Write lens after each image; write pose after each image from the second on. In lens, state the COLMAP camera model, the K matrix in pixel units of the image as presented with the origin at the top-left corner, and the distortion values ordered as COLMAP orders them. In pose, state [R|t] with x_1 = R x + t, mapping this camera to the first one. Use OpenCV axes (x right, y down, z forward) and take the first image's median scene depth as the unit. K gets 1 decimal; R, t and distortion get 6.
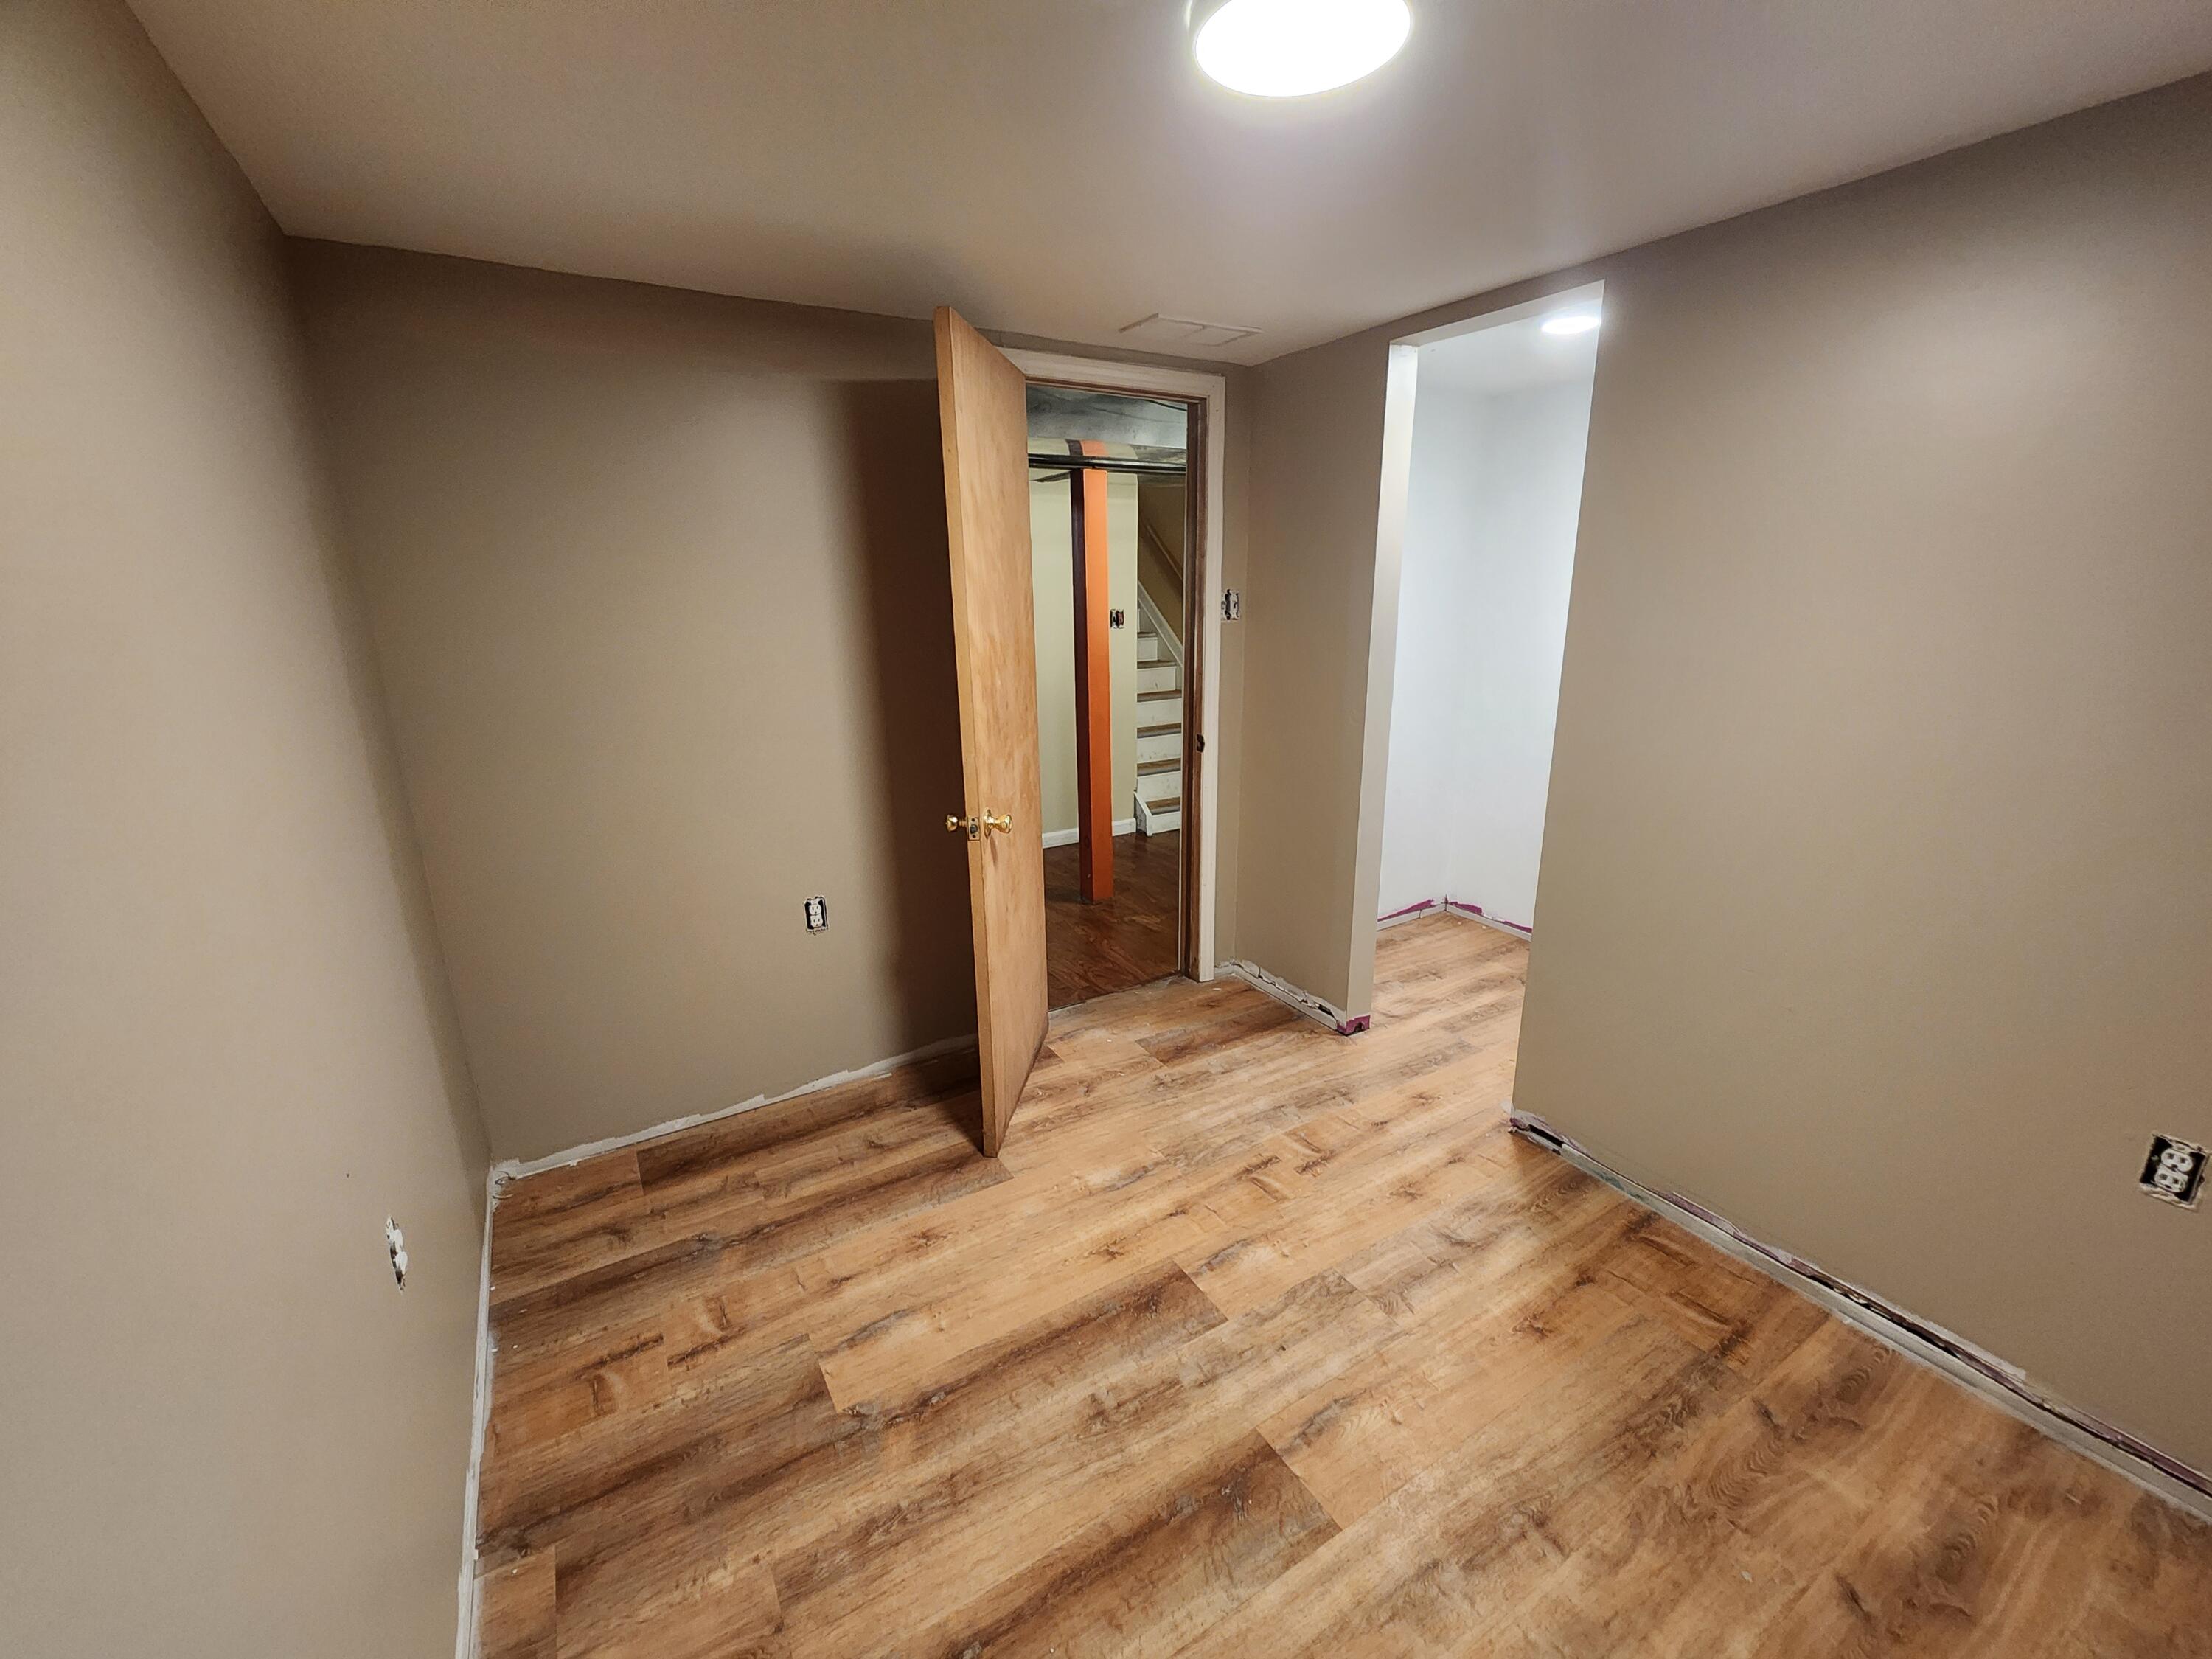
lens RADIAL K [[925.6, 0, 1112.6], [0, 925.6, 824.4], [0, 0, 1]] dist [-0.000743, 0.001000]
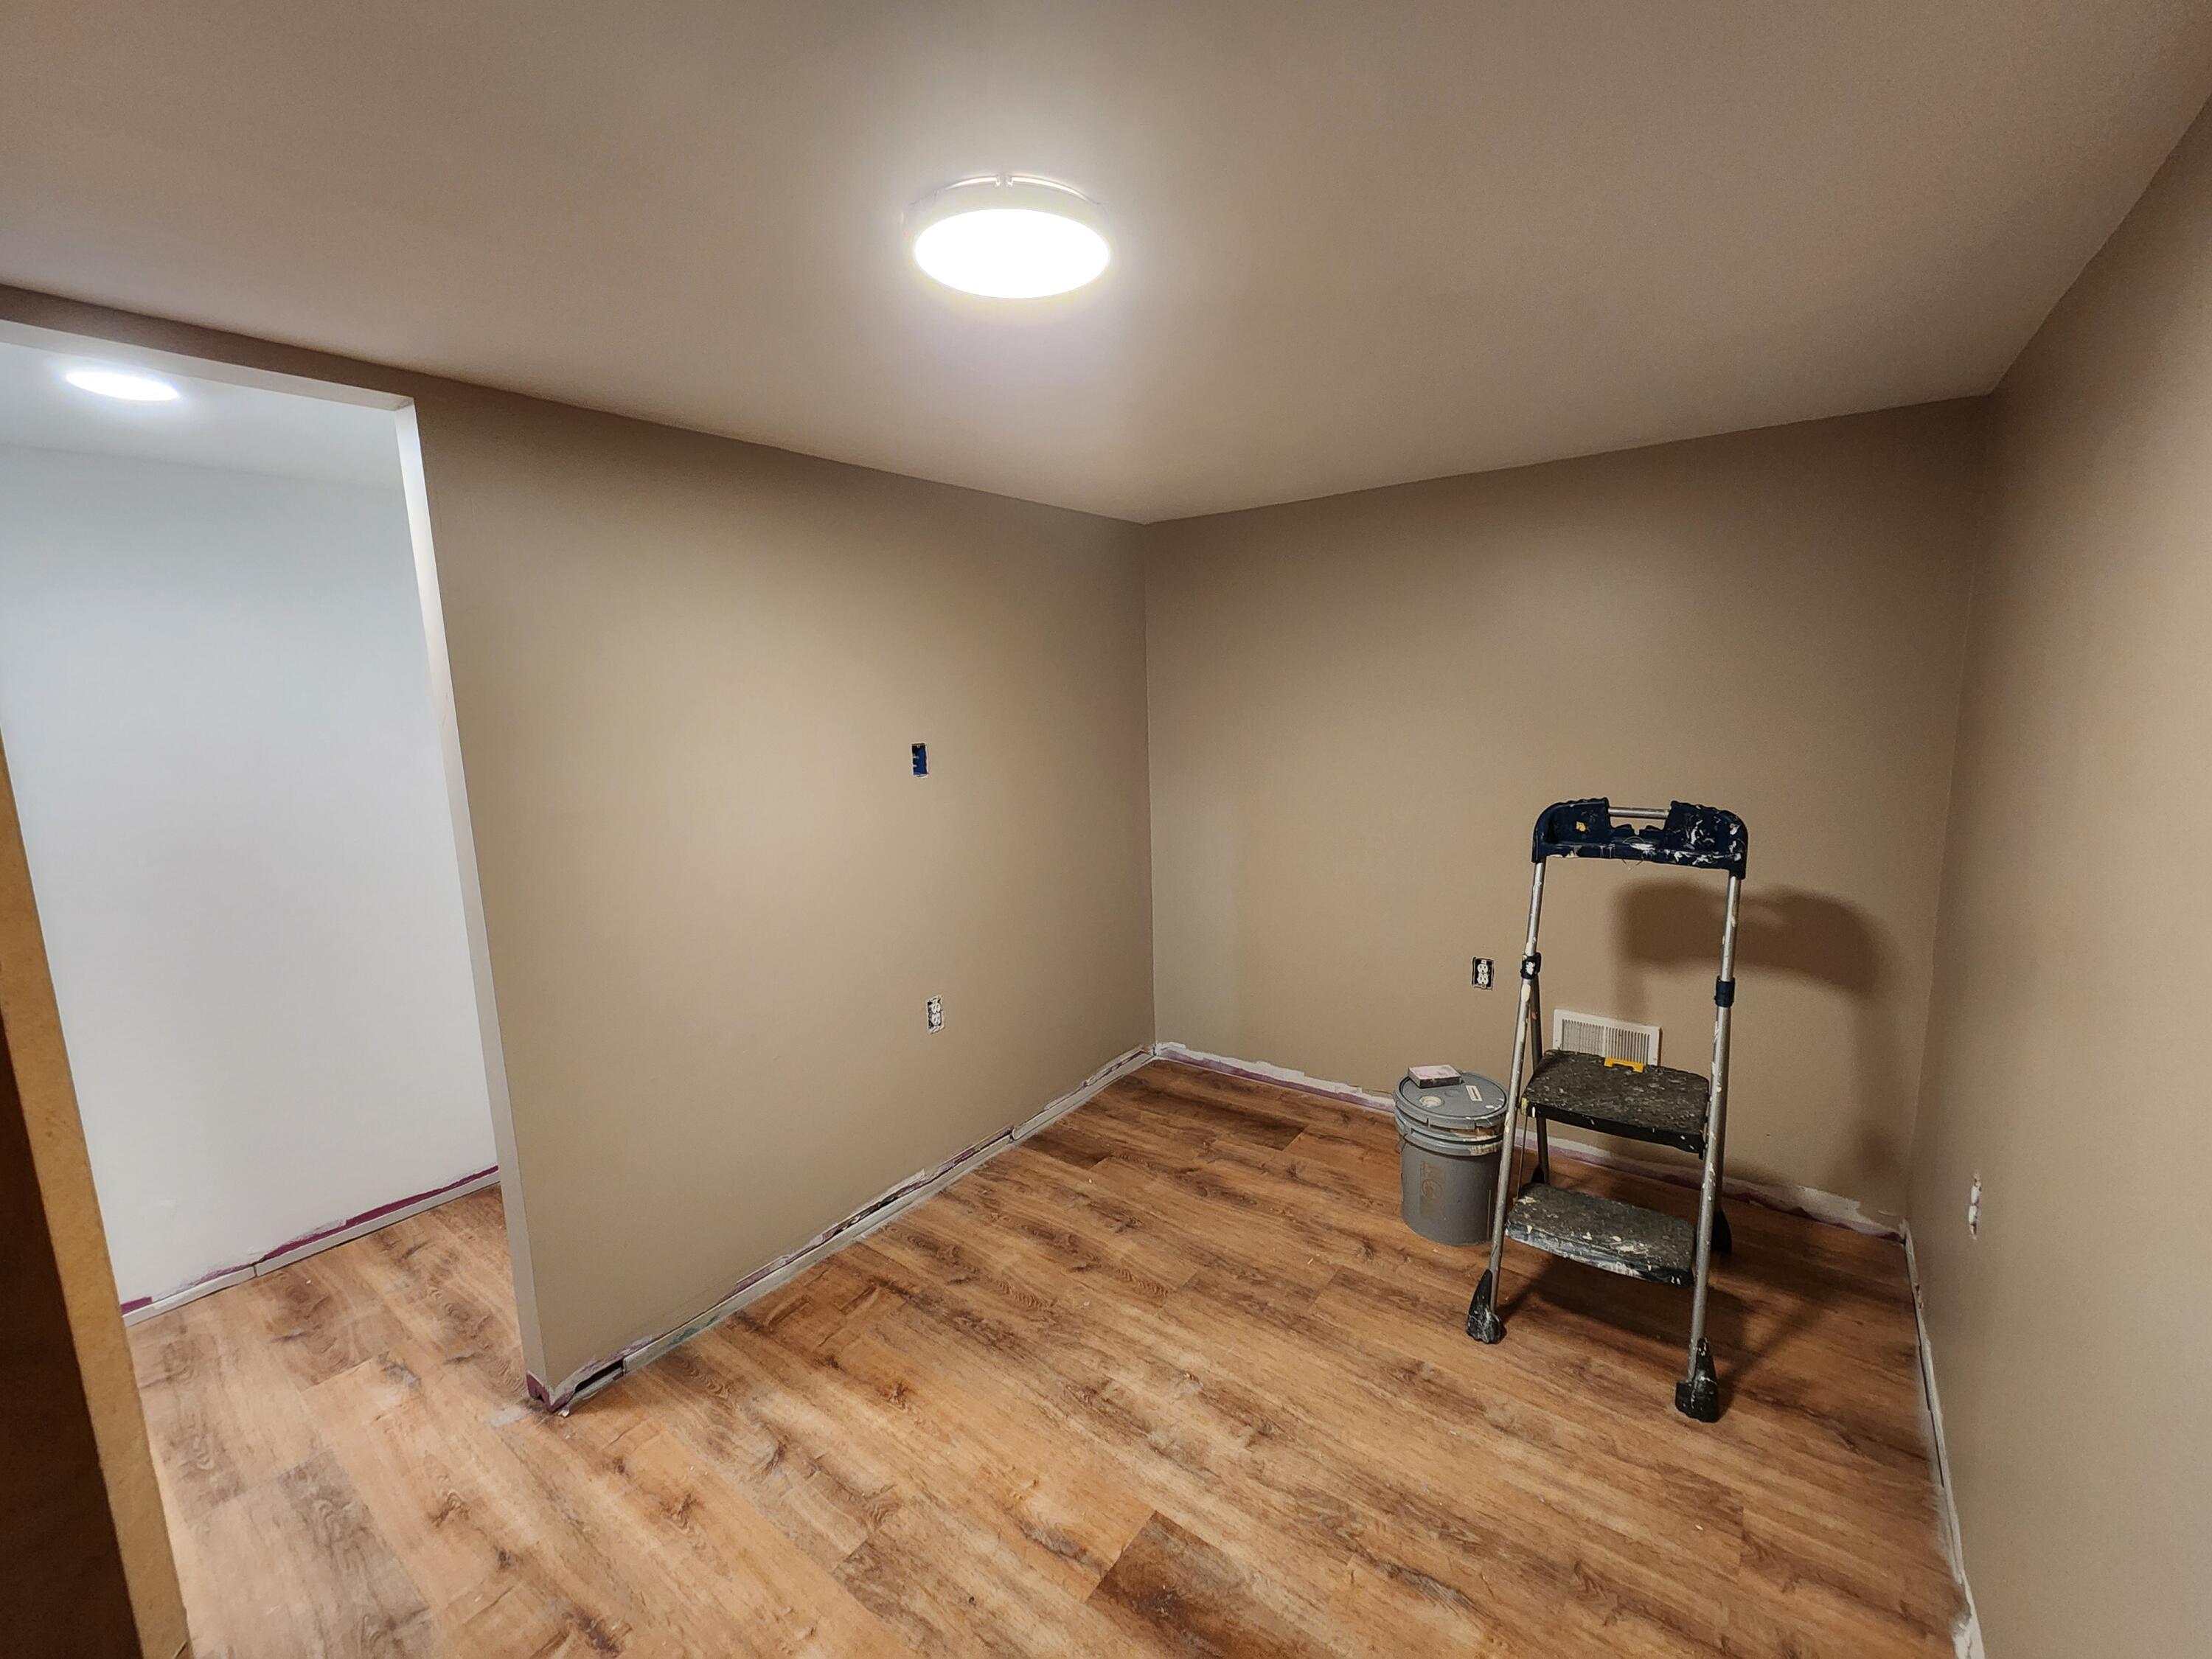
lens RADIAL K [[925.6, 0, 1109.9], [0, 925.6, 833.0], [0, 0, 1]] dist [-0.000743, 0.001000]
pose [[-0.377767, -0.127105, 0.917135, -0.576146], [0.267960, 0.933136, 0.239695, -0.279542], [-0.886278, 0.336305, -0.318449, 0.935487]]
